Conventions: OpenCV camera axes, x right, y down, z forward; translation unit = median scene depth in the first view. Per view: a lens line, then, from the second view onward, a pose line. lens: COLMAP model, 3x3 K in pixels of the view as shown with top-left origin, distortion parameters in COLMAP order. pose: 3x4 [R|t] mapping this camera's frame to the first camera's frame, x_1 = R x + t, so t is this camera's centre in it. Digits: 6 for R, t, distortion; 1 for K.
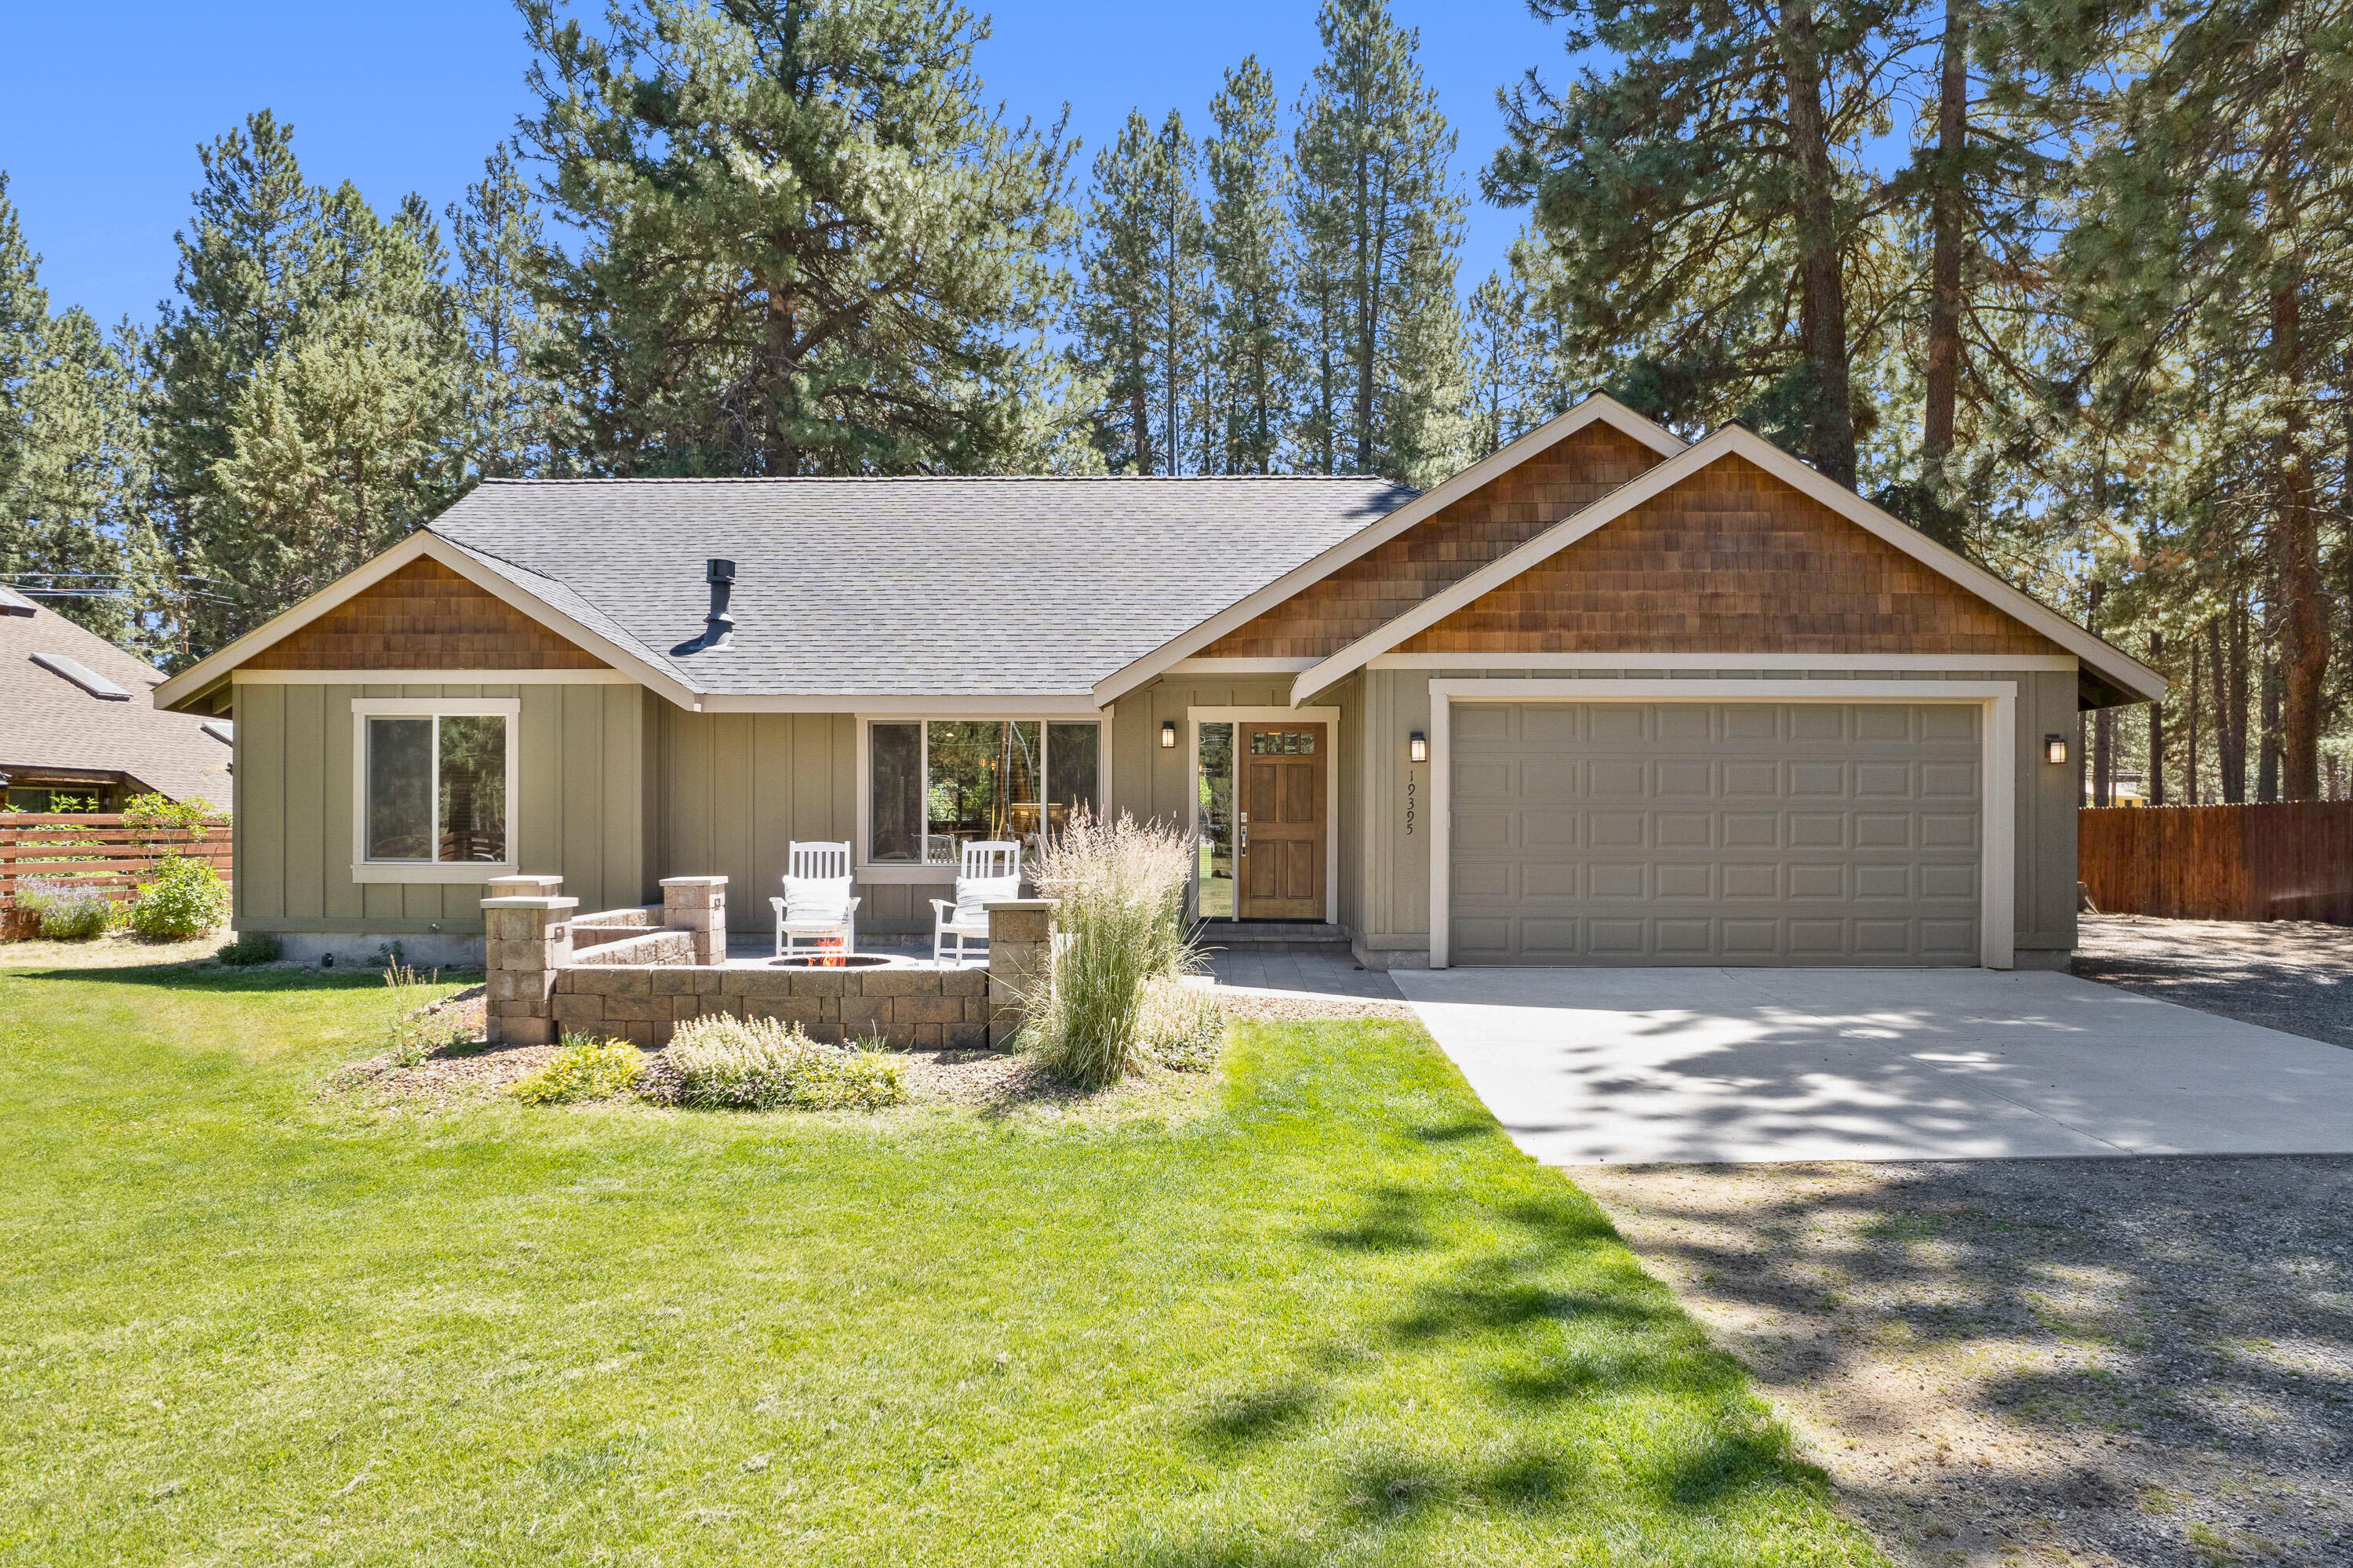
lens RADIAL K [[1529.9, 0, 1171.5], [0, 1529.9, 794.8], [0, 0, 1]] dist [-0.067650, 0.062547]
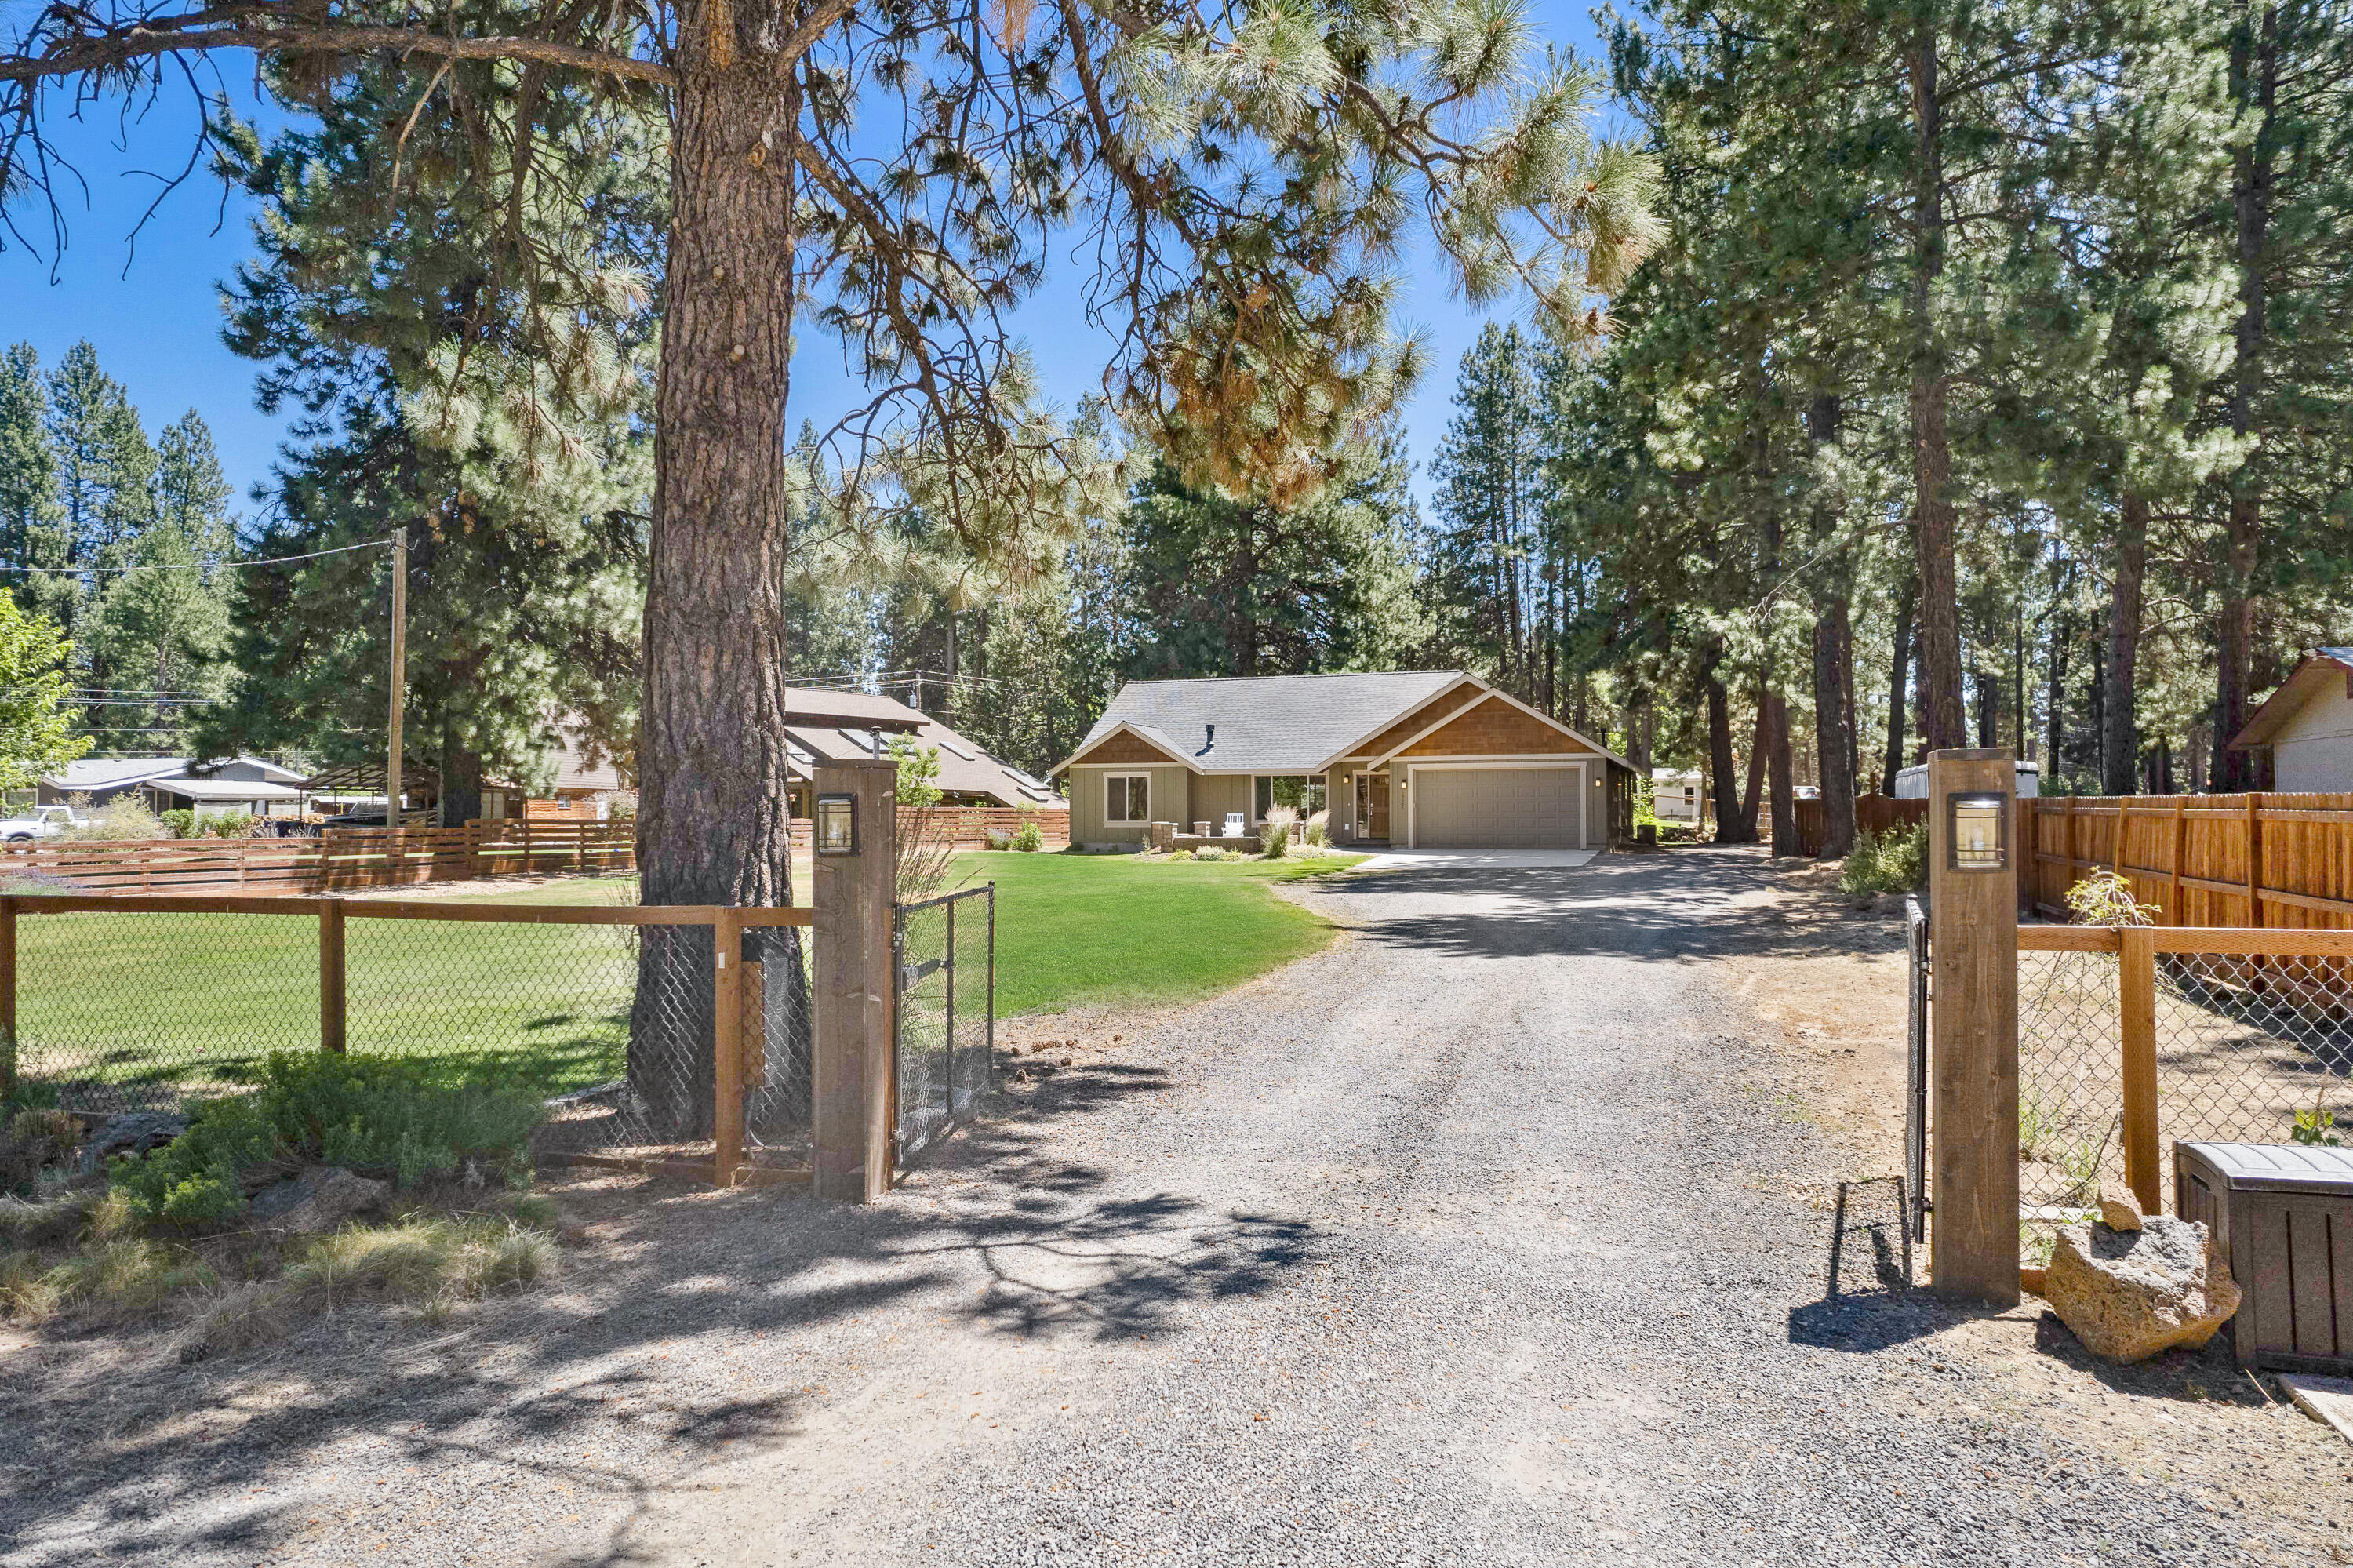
lens RADIAL K [[1541.4, 0, 1231.7], [0, 1541.4, 677.0], [0, 0, 1]] dist [-0.000641, -0.000316]
pose [[0.957834, -0.033777, -0.285330, 0.680489], [0.013271, 0.997207, -0.073498, -0.018661], [0.287016, 0.066612, 0.955607, -2.105009]]
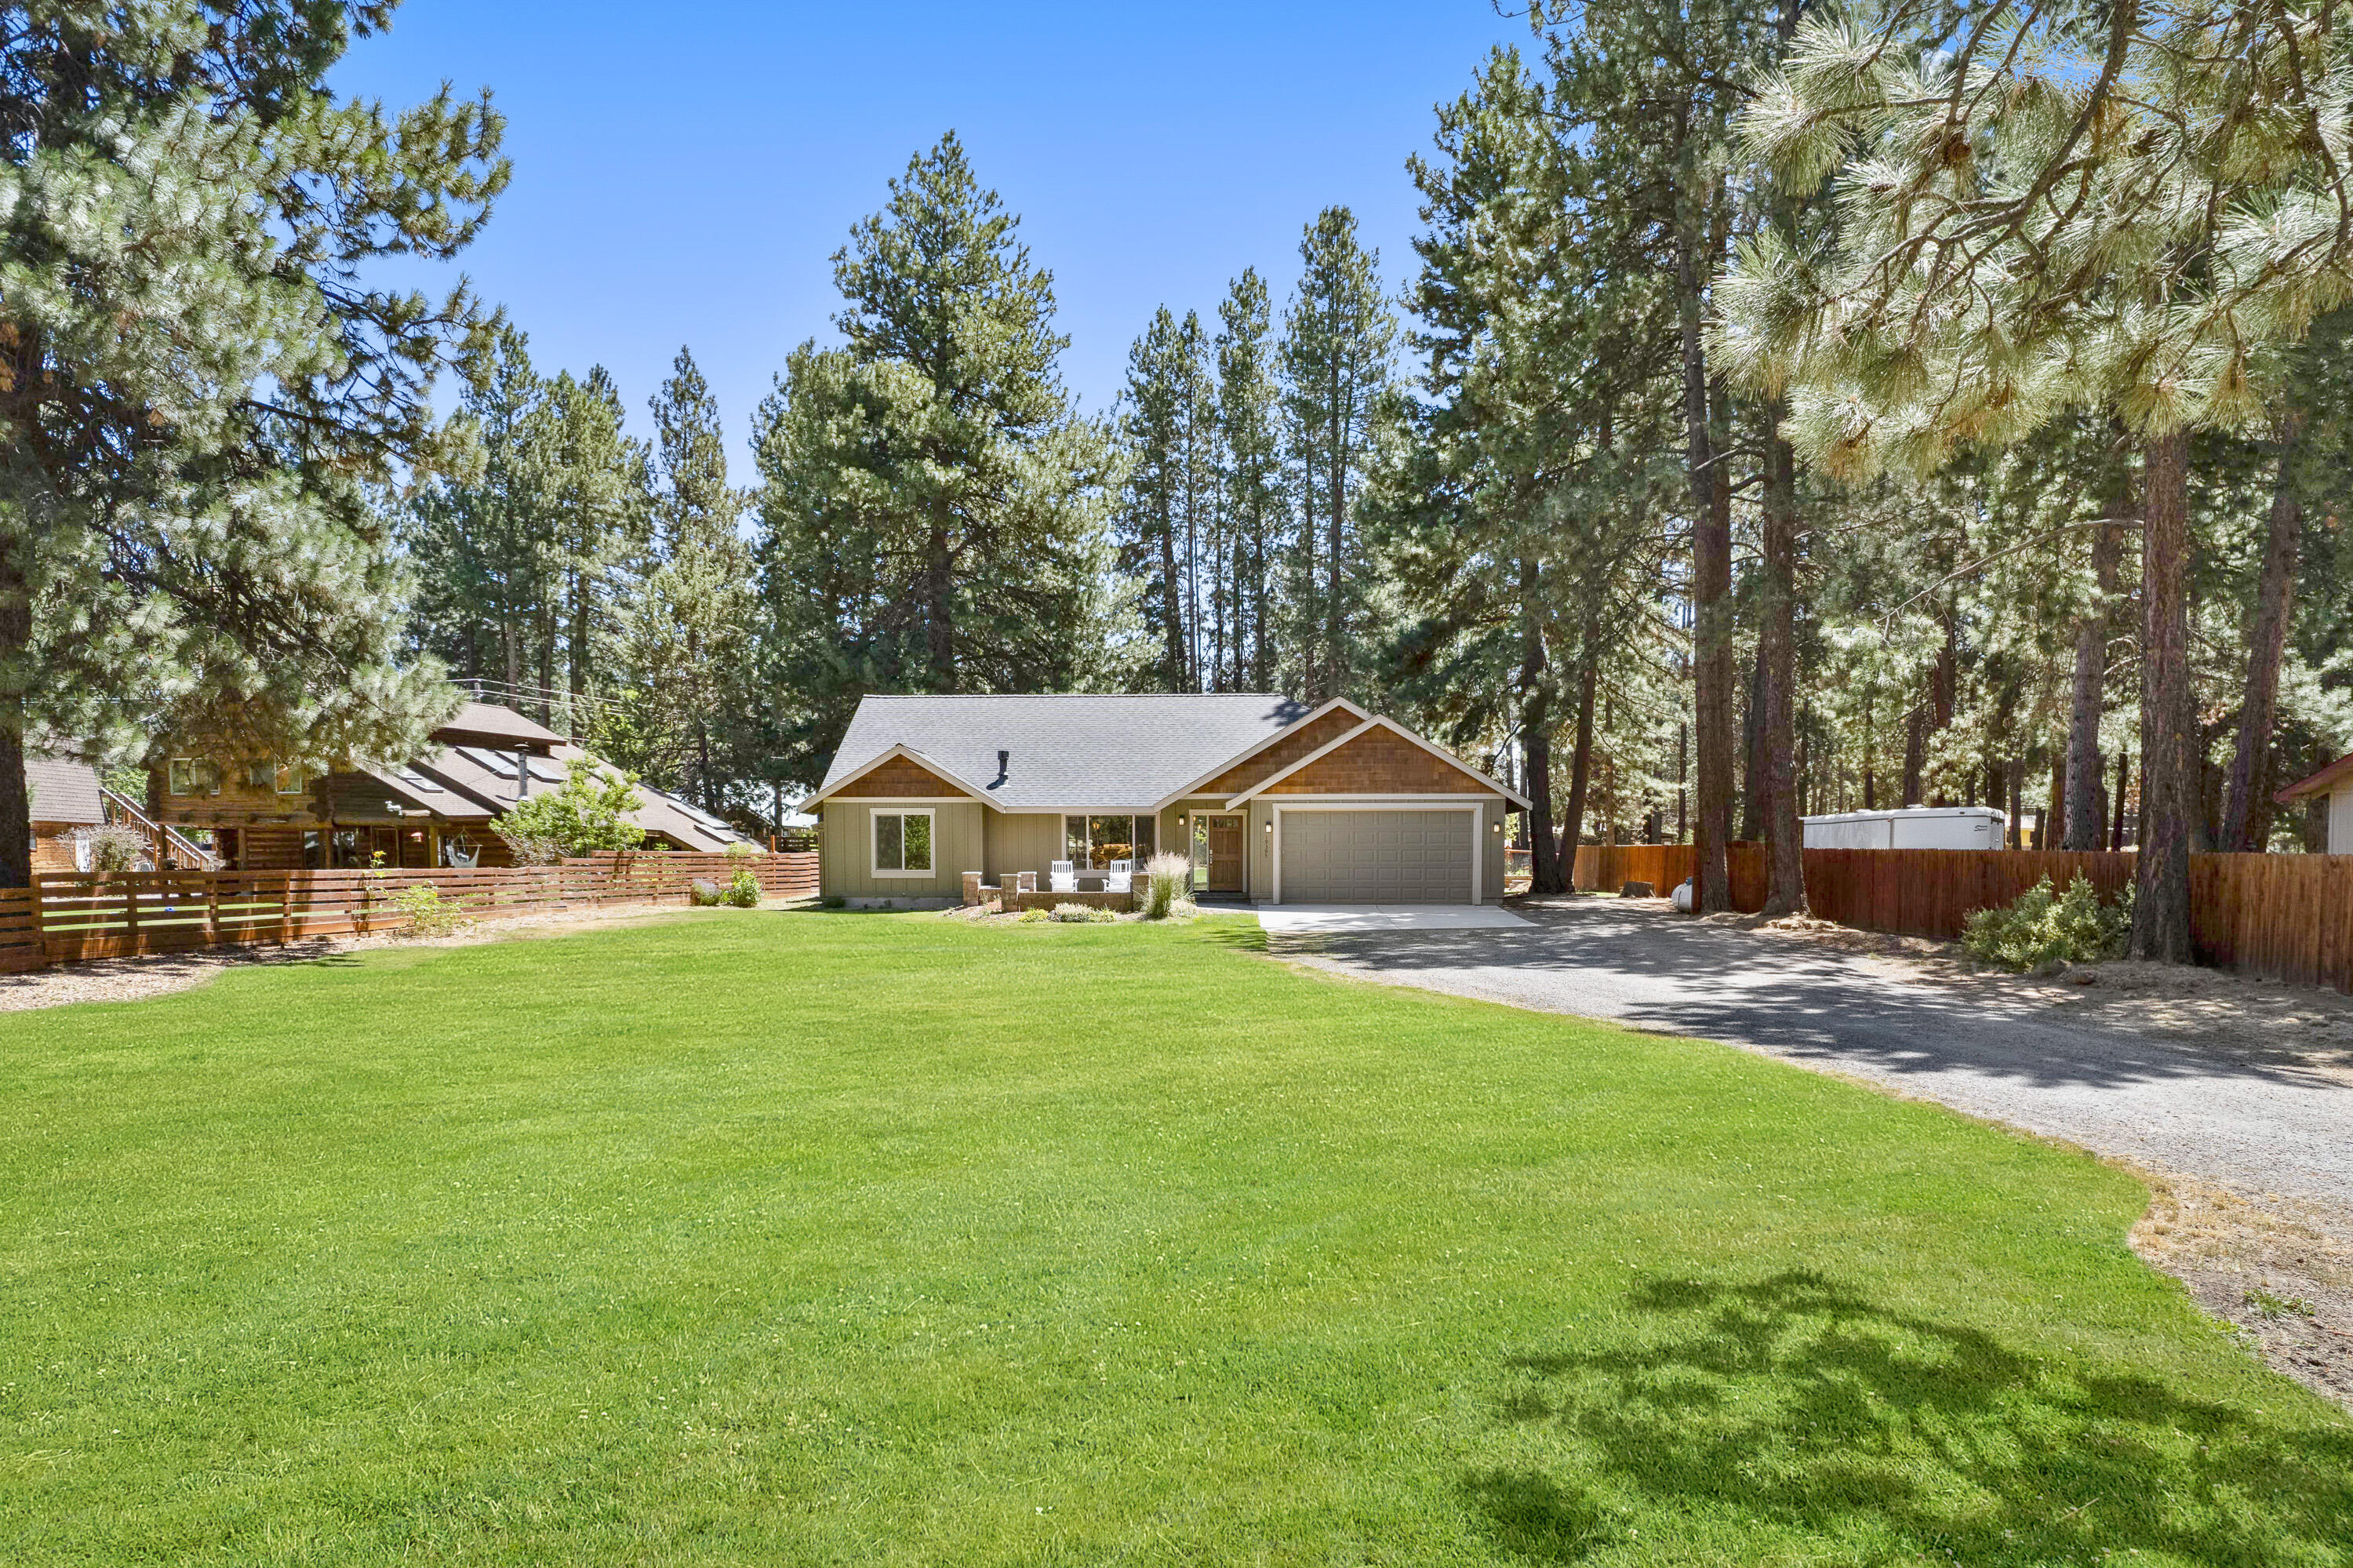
lens RADIAL K [[1590.7, 0, 1230.2], [0, 1590.7, 883.3], [0, 0, 1]] dist [-0.020274, 0.038484]
pose [[0.999826, -0.004895, 0.018020, 0.030191], [0.004247, 0.999349, 0.035819, -0.028574], [-0.018183, -0.035736, 0.999196, -1.713964]]
